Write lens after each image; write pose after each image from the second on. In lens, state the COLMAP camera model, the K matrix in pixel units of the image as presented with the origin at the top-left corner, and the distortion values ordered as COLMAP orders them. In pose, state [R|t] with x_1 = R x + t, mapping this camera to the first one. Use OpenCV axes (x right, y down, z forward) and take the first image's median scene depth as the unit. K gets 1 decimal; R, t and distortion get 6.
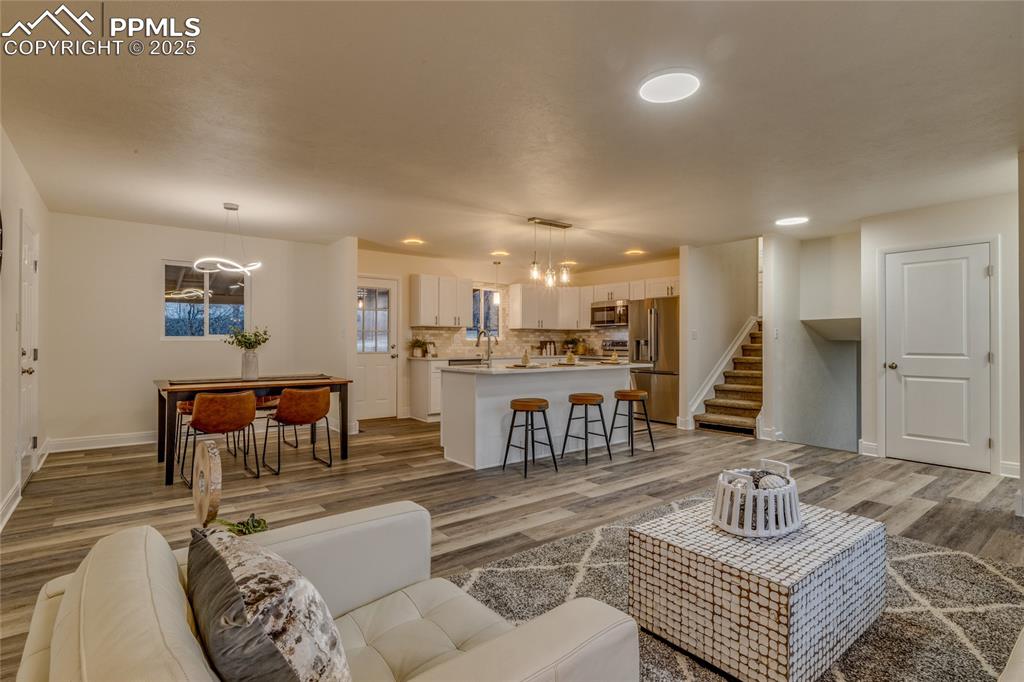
lens RADIAL K [[549.6, 0, 508.0], [0, 549.6, 337.2], [0, 0, 1]] dist [-0.002061, -0.000577]
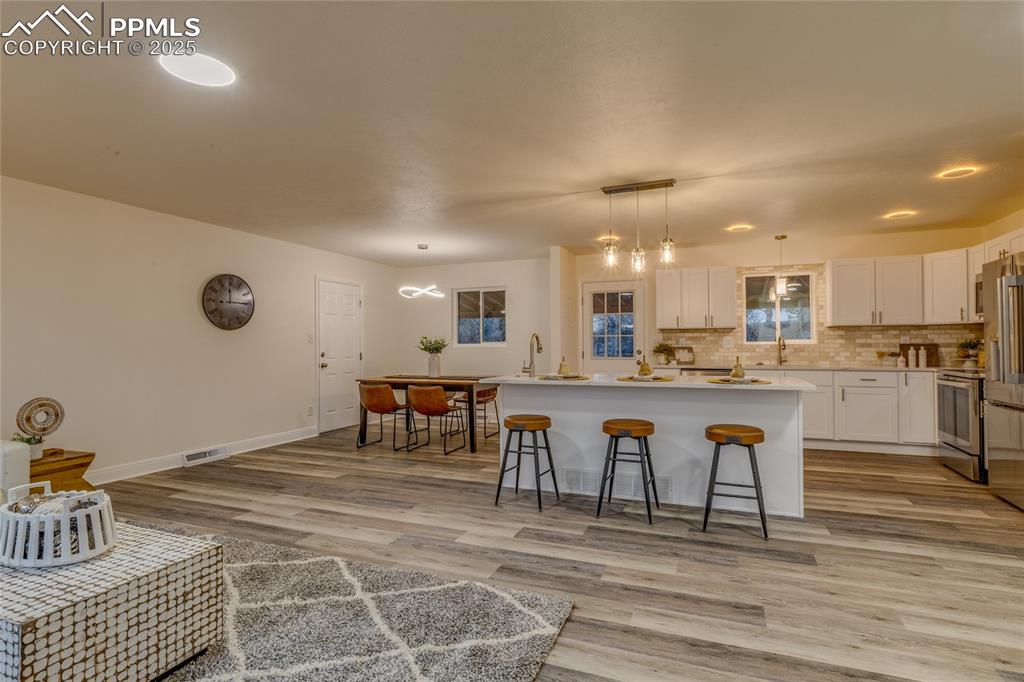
lens RADIAL K [[528.1, 0, 495.6], [0, 528.1, 337.9], [0, 0, 1]] dist [0.002337, 0.000248]
pose [[0.447935, -0.020644, -0.893828, 0.627462], [0.013344, 0.999776, -0.016404, 0.006027], [0.893966, -0.004579, 0.448111, 0.508438]]
